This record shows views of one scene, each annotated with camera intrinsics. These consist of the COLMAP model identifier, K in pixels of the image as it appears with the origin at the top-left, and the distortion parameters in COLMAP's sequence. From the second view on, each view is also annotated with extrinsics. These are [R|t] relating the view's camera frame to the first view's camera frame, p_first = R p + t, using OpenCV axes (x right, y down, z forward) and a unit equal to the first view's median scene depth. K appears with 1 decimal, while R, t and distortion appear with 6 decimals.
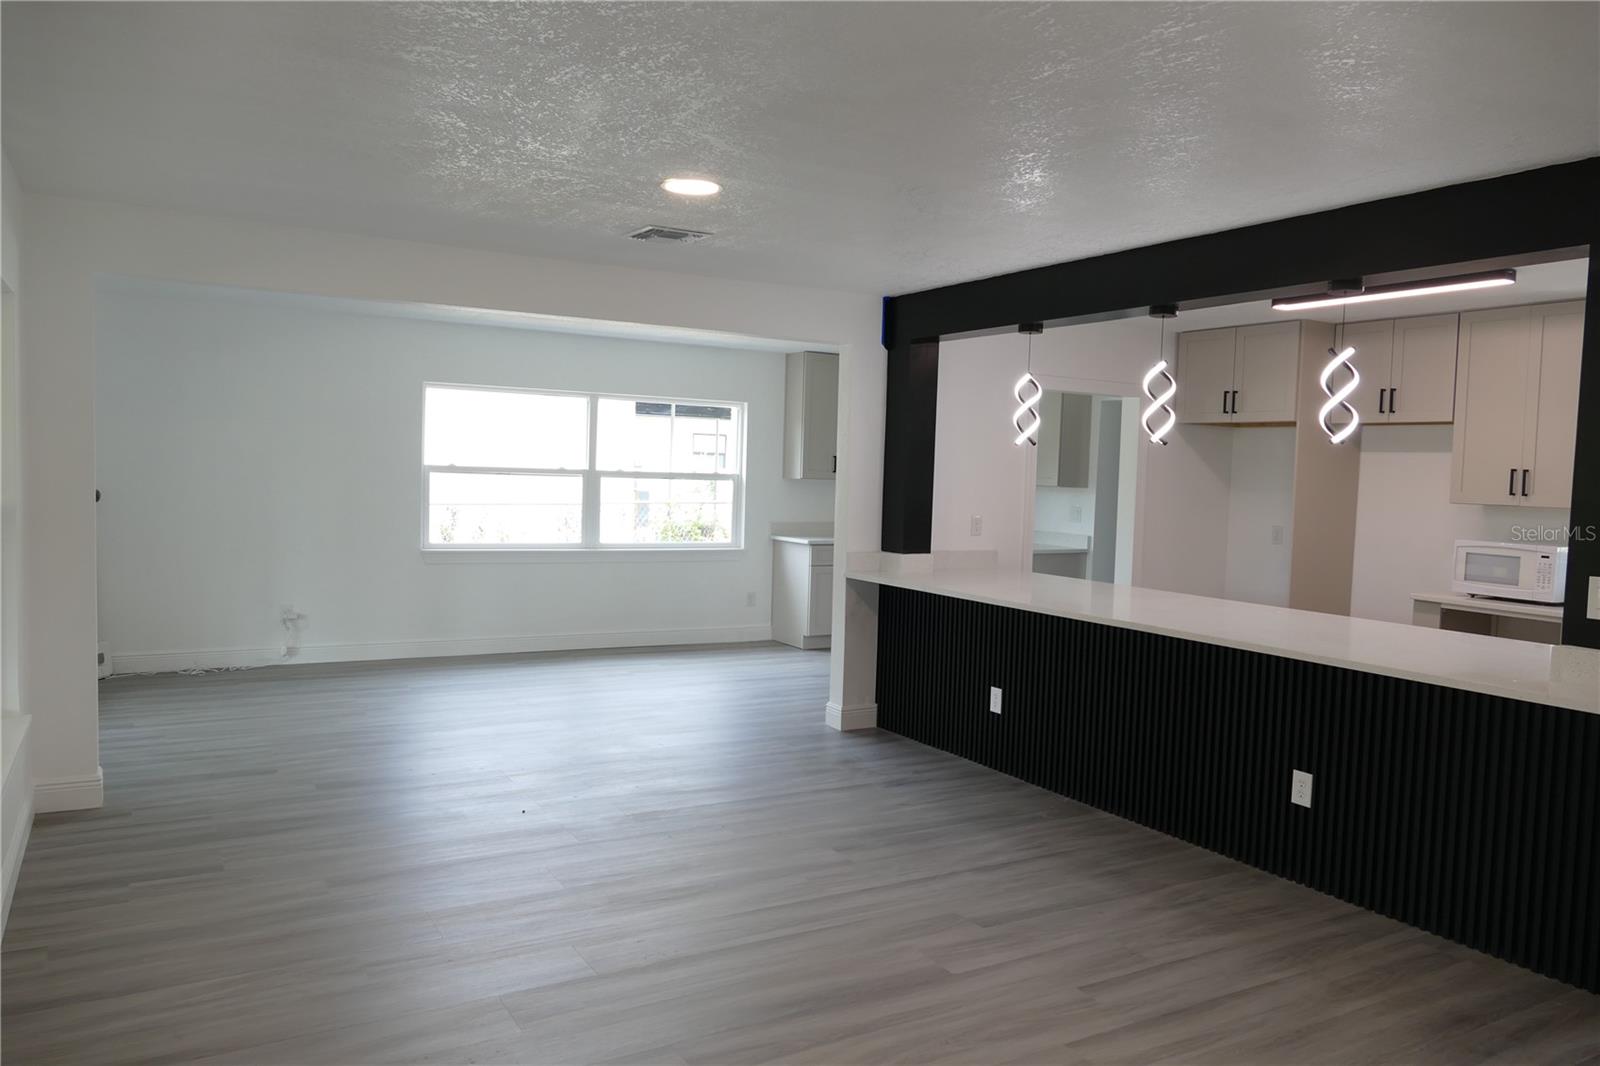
lens RADIAL K [[1152.1, 0, 793.7], [0, 1152.1, 535.1], [0, 0, 1]] dist [-0.011840, 0.008453]
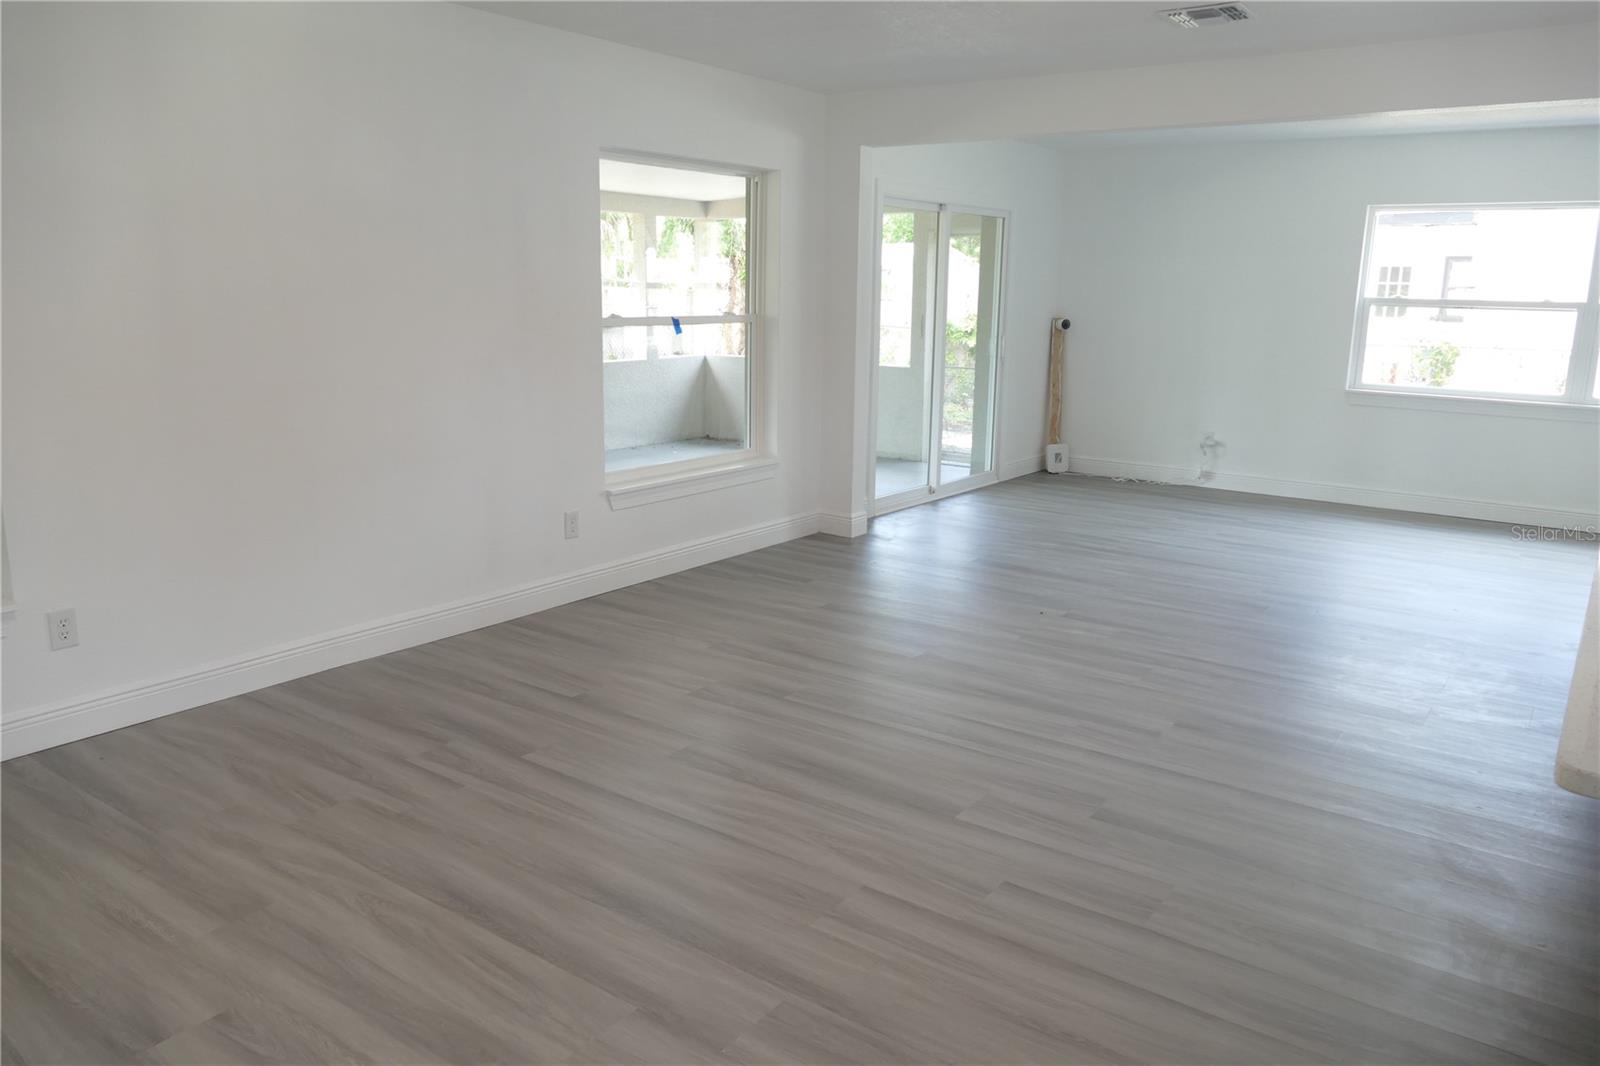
lens RADIAL K [[1152.1, 0, 798.5], [0, 1152.1, 529.1], [0, 0, 1]] dist [-0.011840, 0.008453]
pose [[0.400174, 0.166046, -0.901271, 0.588815], [-0.057823, 0.986064, 0.155994, 0.007967], [0.914613, -0.010310, 0.404198, 0.335055]]
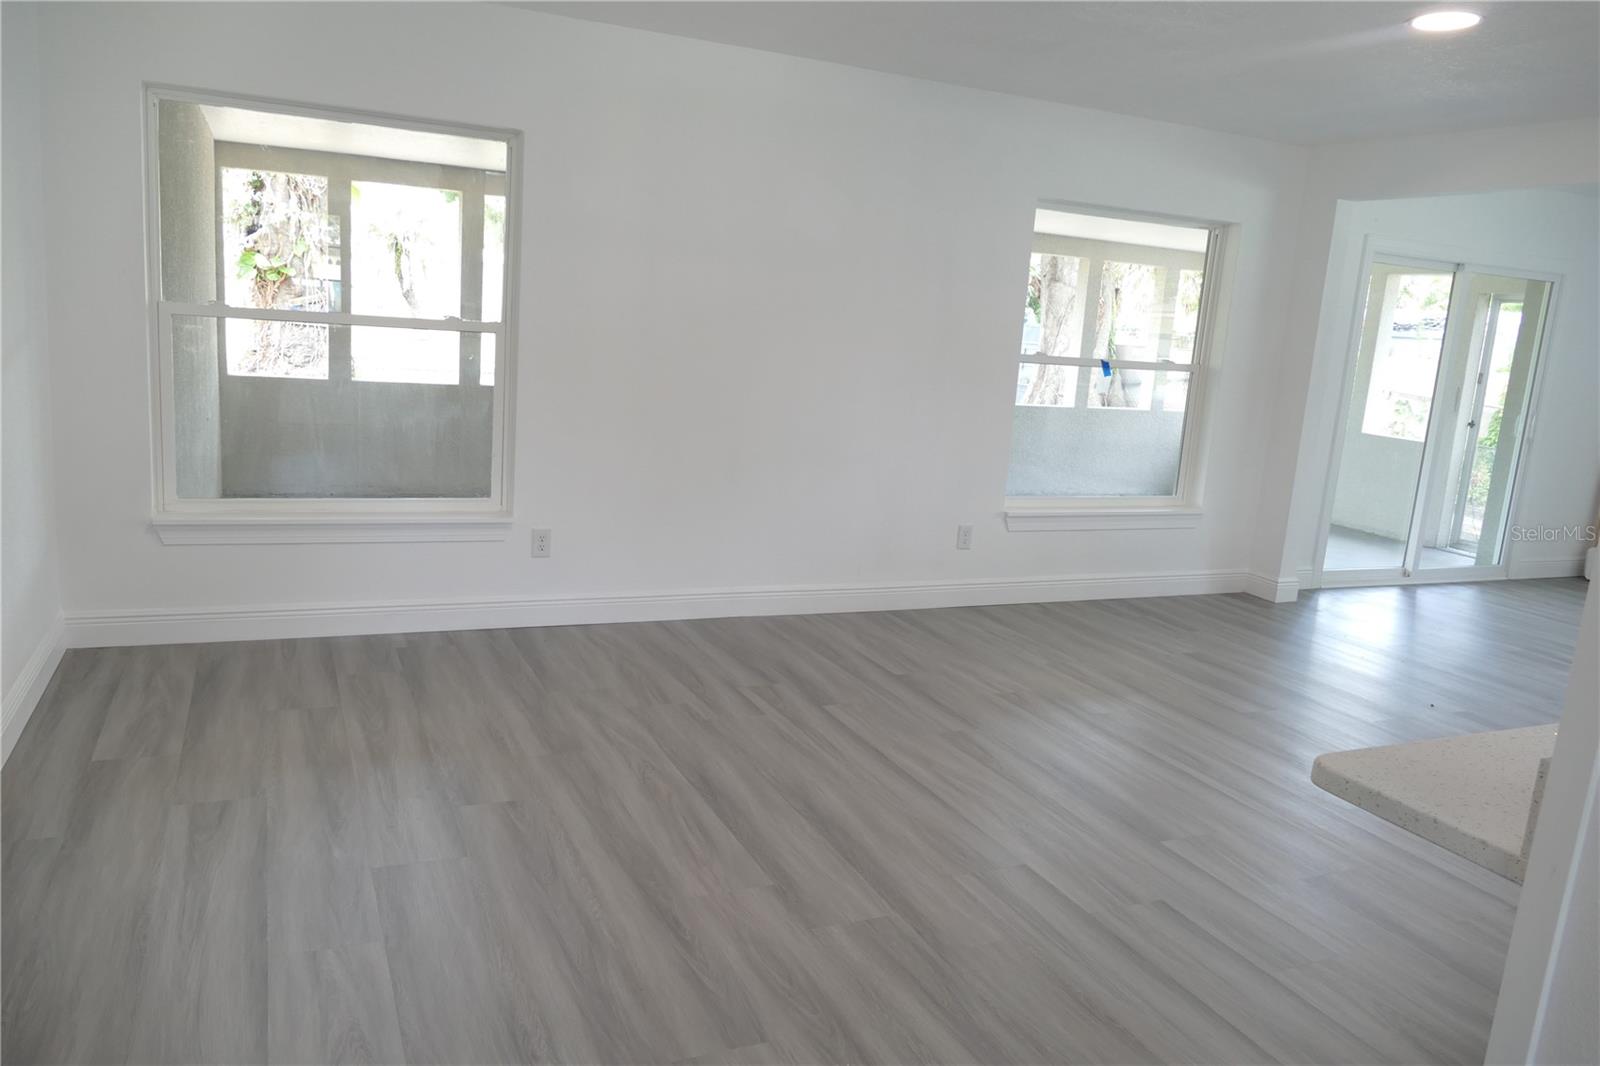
lens RADIAL K [[1152.1, 0, 793.8], [0, 1152.1, 526.9], [0, 0, 1]] dist [-0.011840, 0.008453]
pose [[-0.097903, 0.147550, -0.984197, 0.709334], [-0.135140, 0.977817, 0.160036, 0.007924], [0.985978, 0.148672, -0.075791, 0.483359]]
